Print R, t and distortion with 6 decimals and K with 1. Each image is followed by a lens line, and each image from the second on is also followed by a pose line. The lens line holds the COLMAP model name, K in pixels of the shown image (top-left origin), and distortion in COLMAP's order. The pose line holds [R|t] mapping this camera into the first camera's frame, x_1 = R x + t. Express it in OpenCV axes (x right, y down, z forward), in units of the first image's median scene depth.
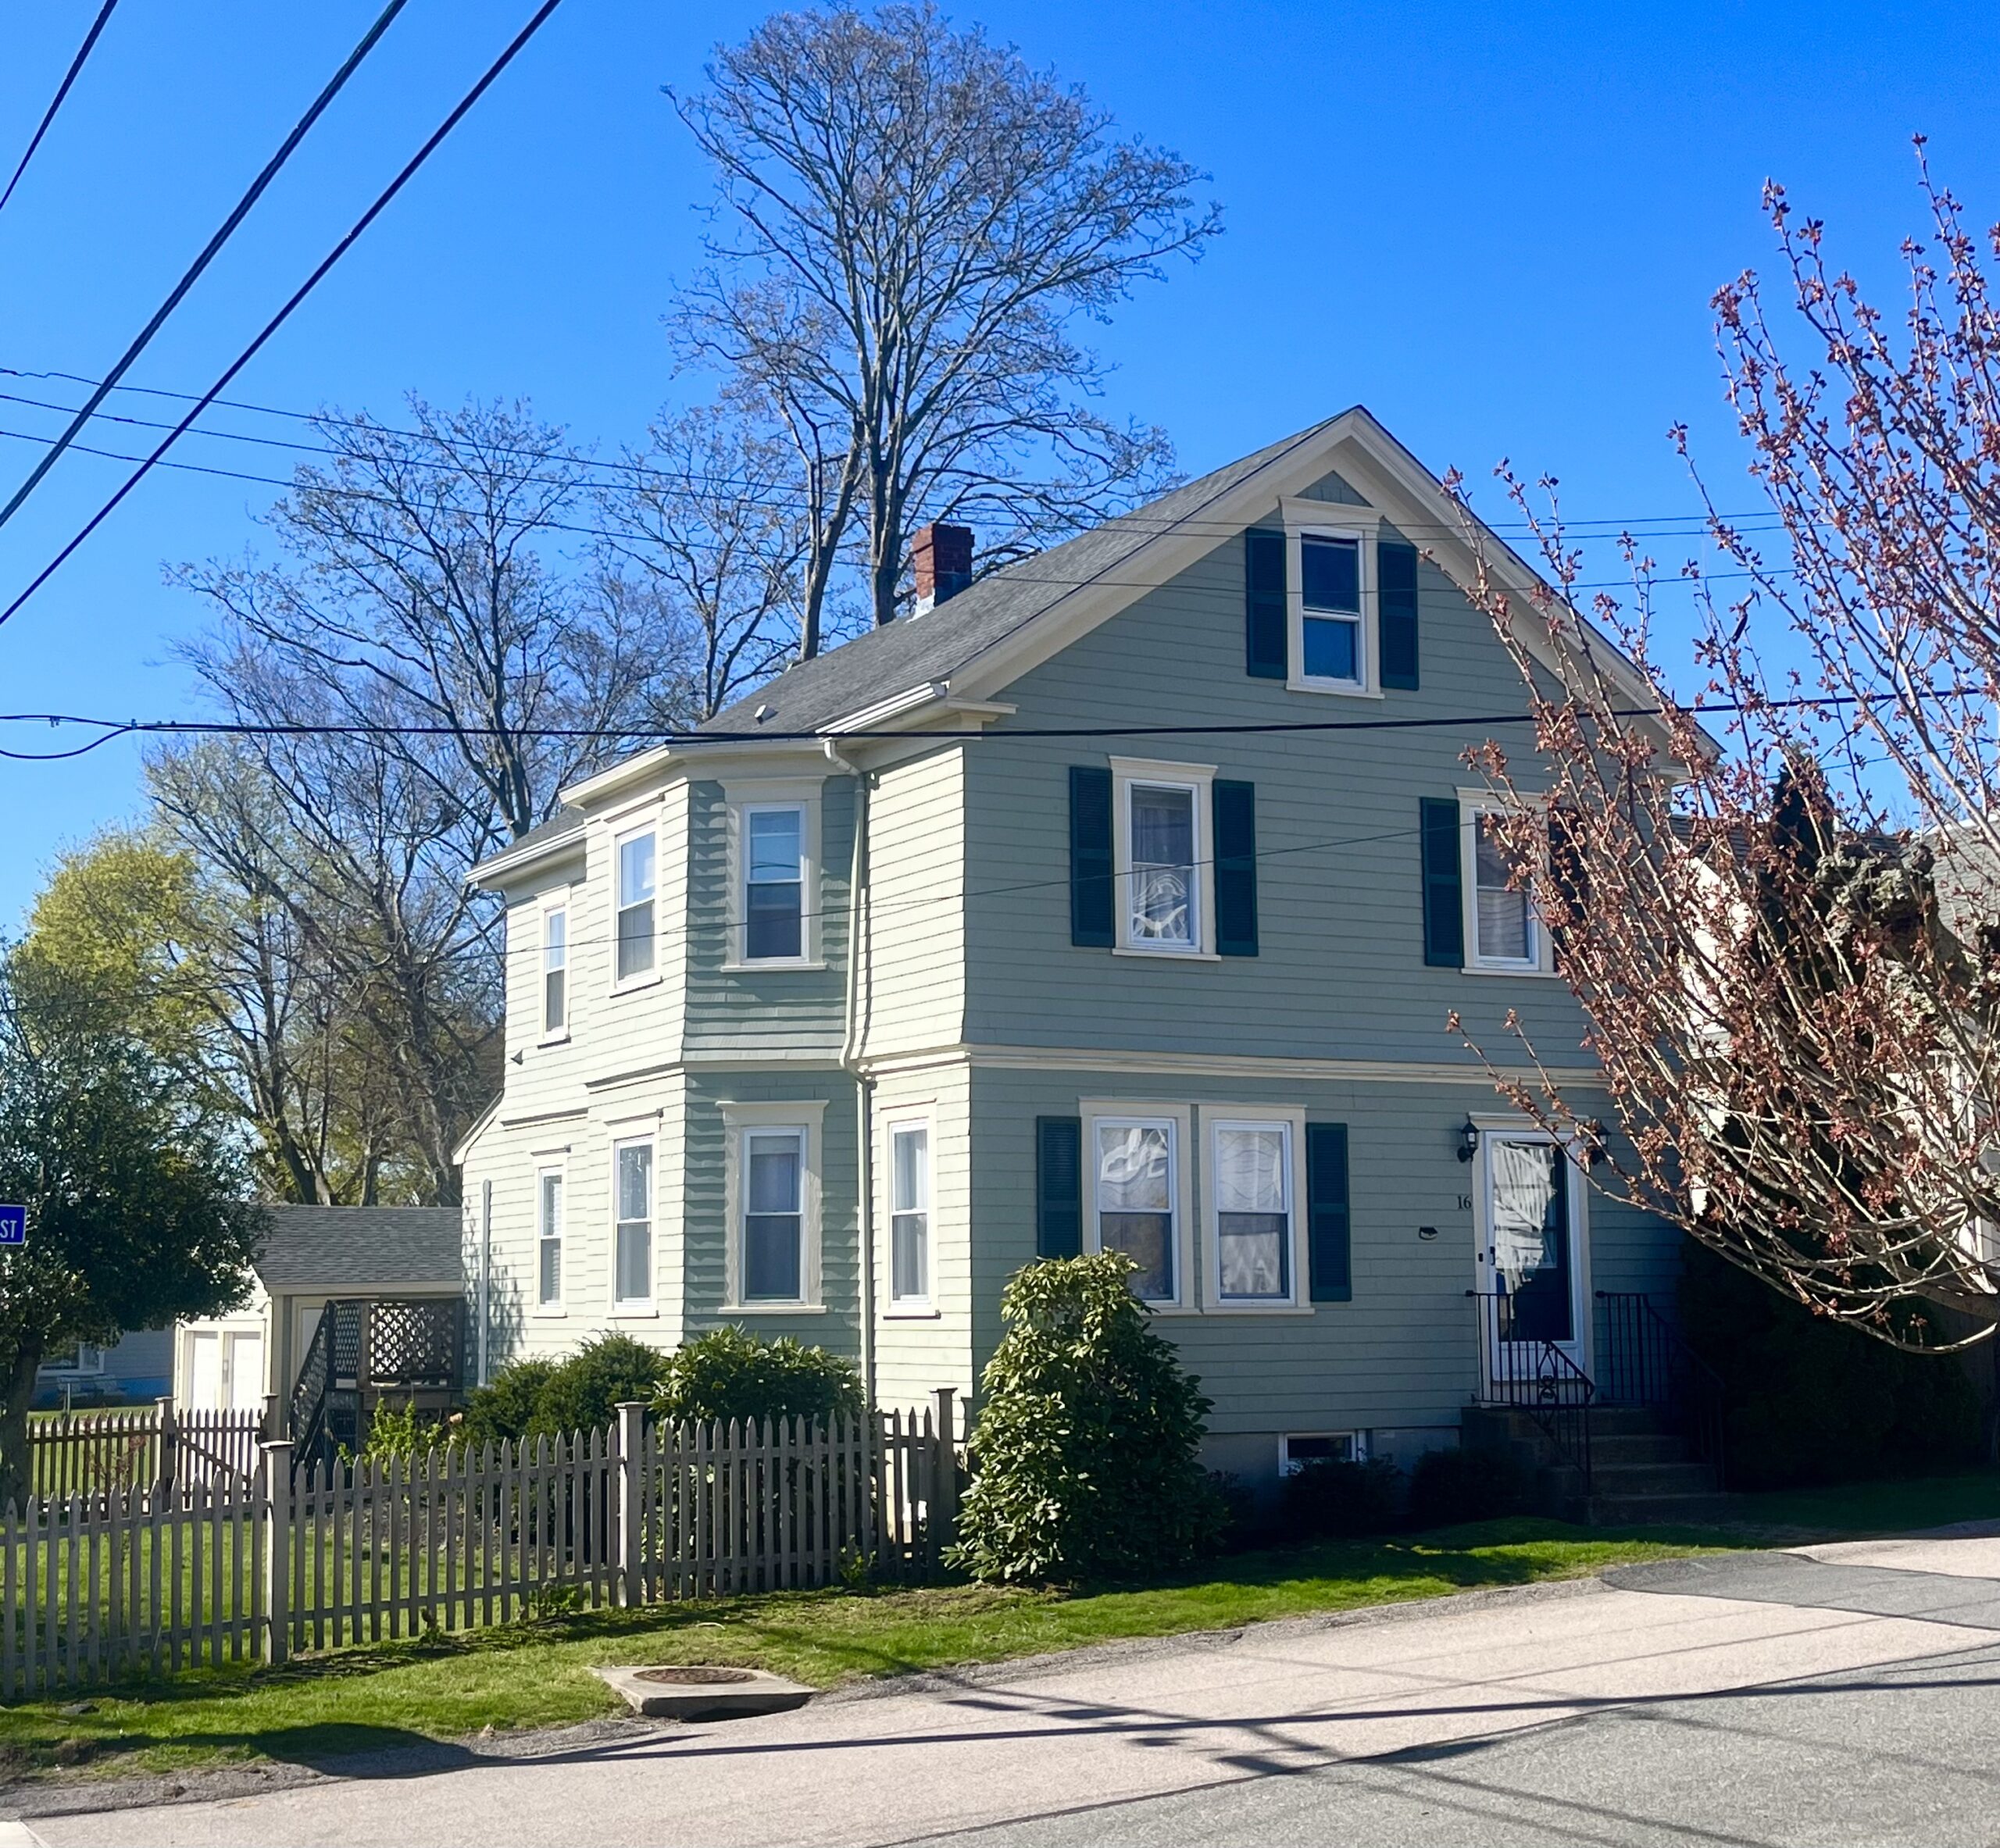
lens RADIAL K [[2937.7, 0, 992.6], [0, 2937.7, 914.3], [0, 0, 1]] dist [0.107483, 0.000000]
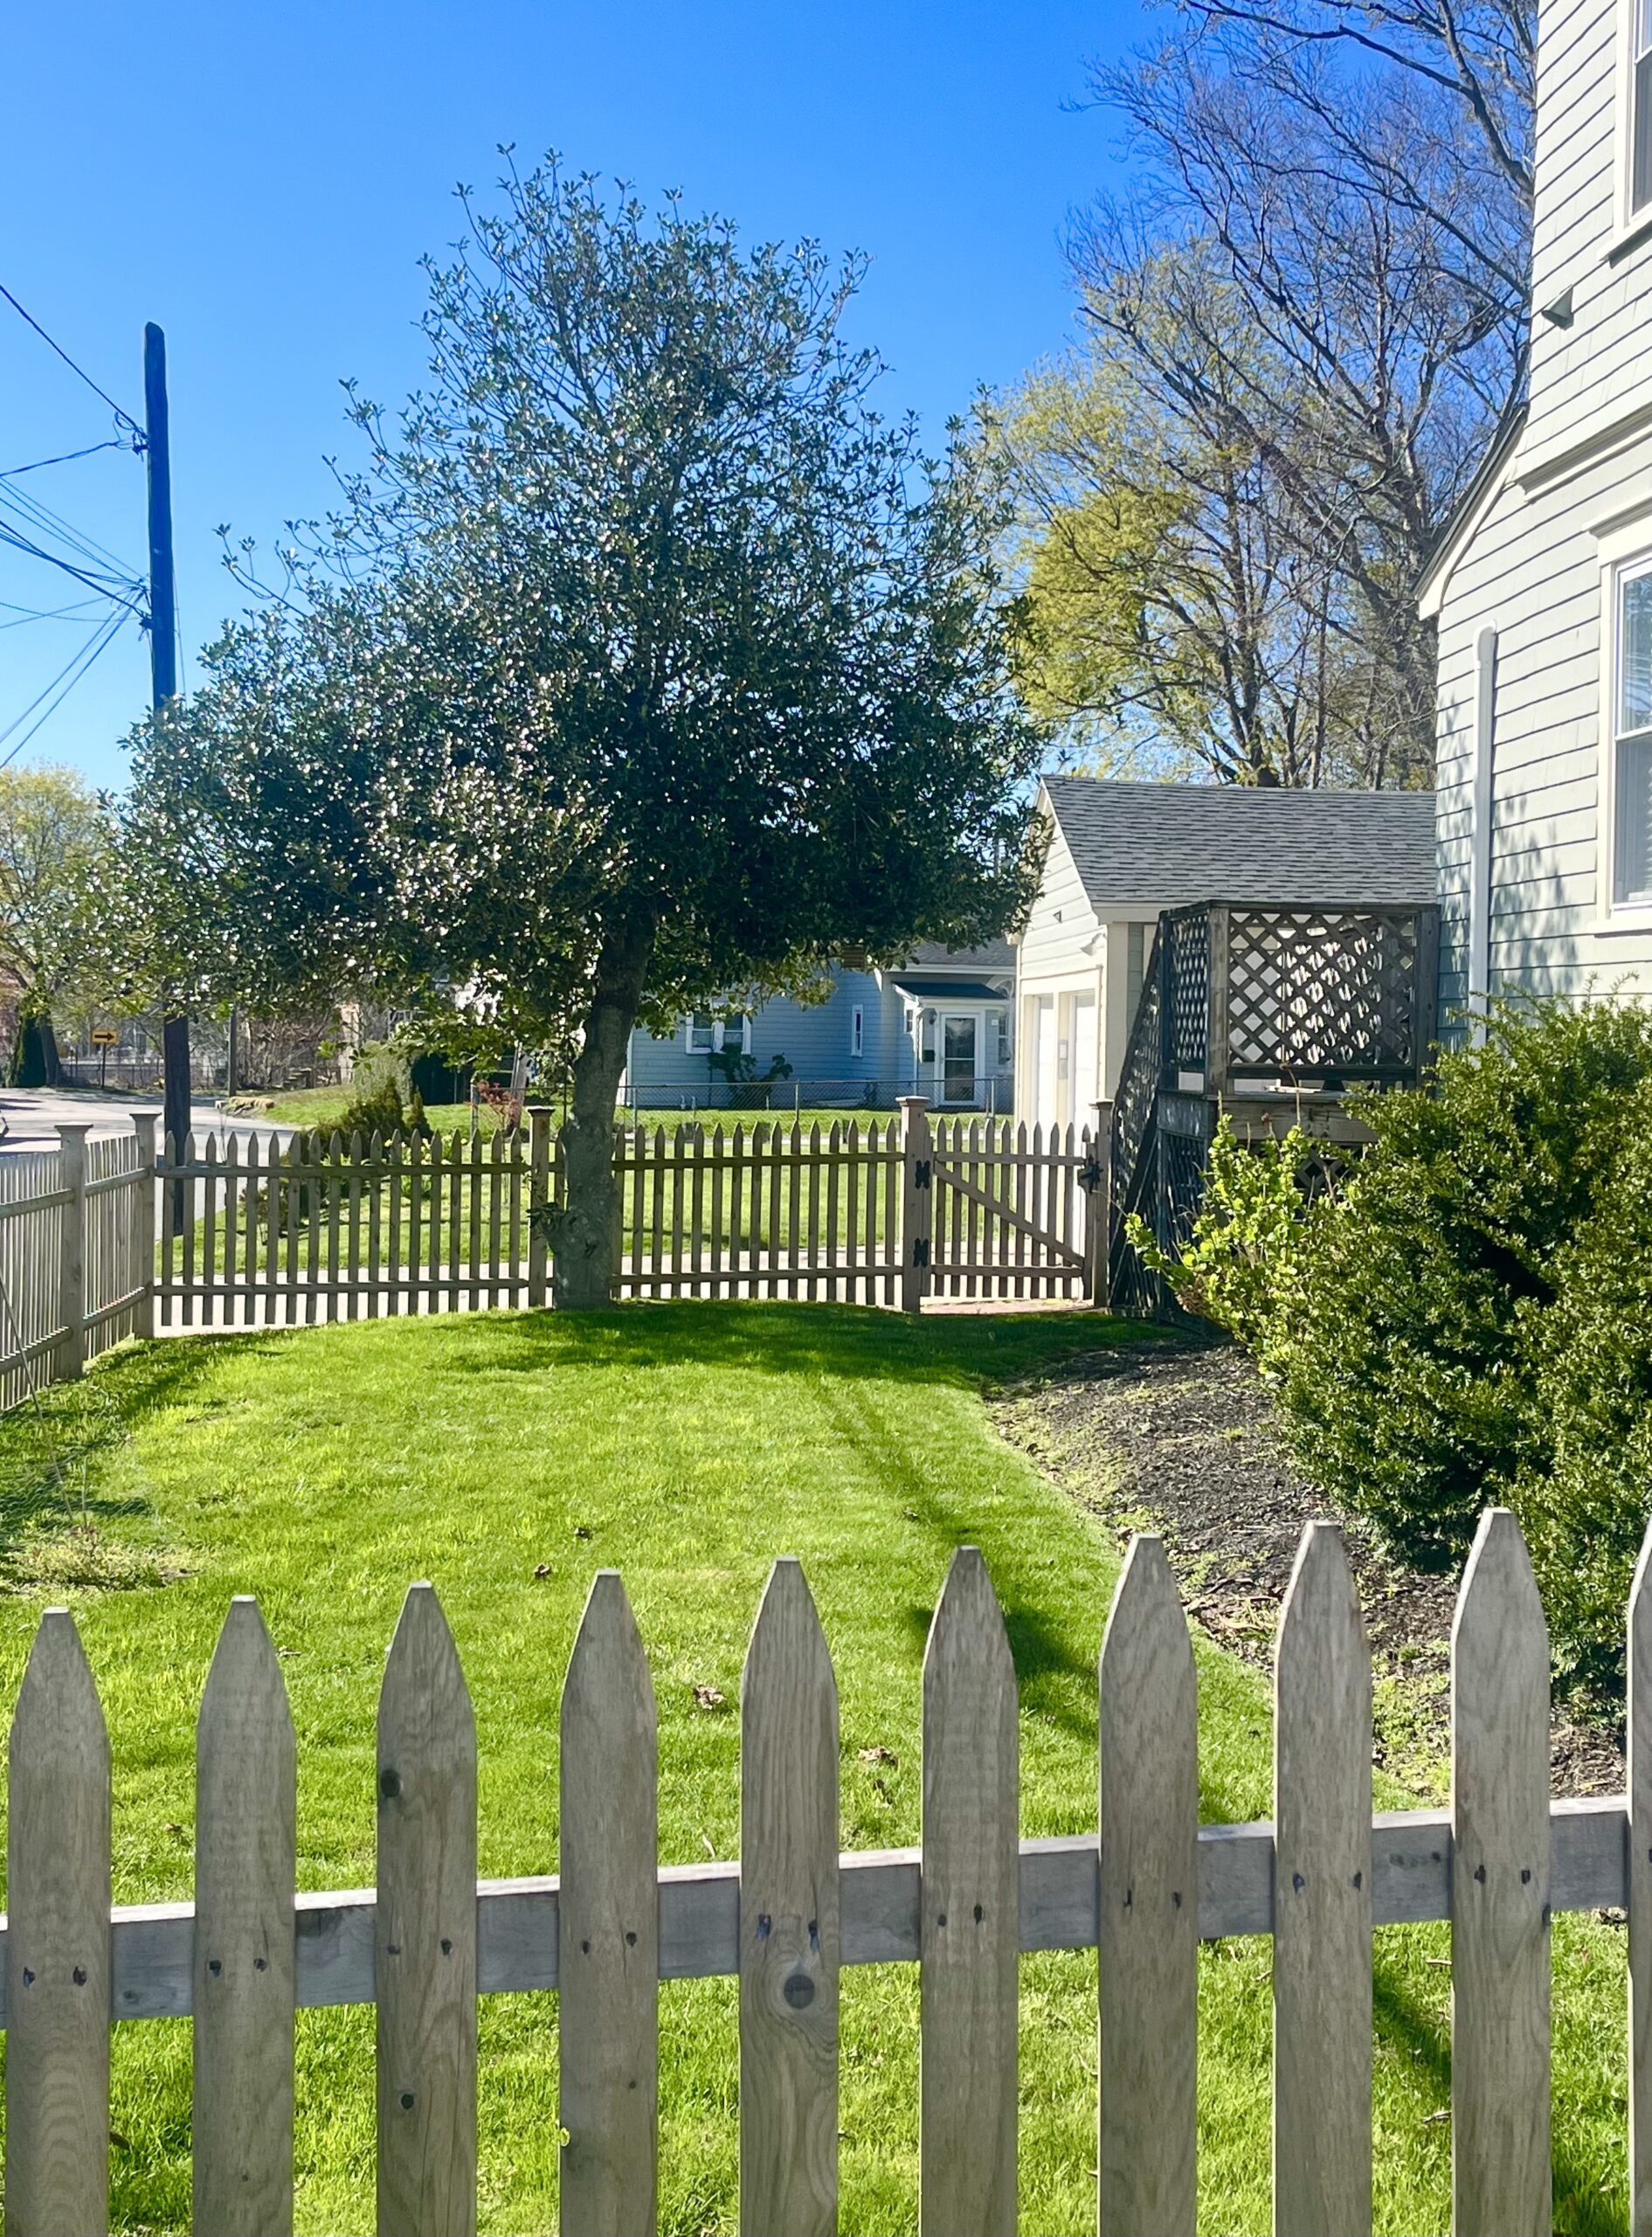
lens RADIAL K [[2673.1, 0, 817.8], [0, 2673.1, 1114.5], [0, 0, 1]] dist [-0.033249, 0.000000]
pose [[0.905951, 0.037923, -0.421680, -0.085675], [0.030112, 0.987687, 0.153521, 0.089601], [0.422310, -0.151780, 0.893654, 0.551282]]
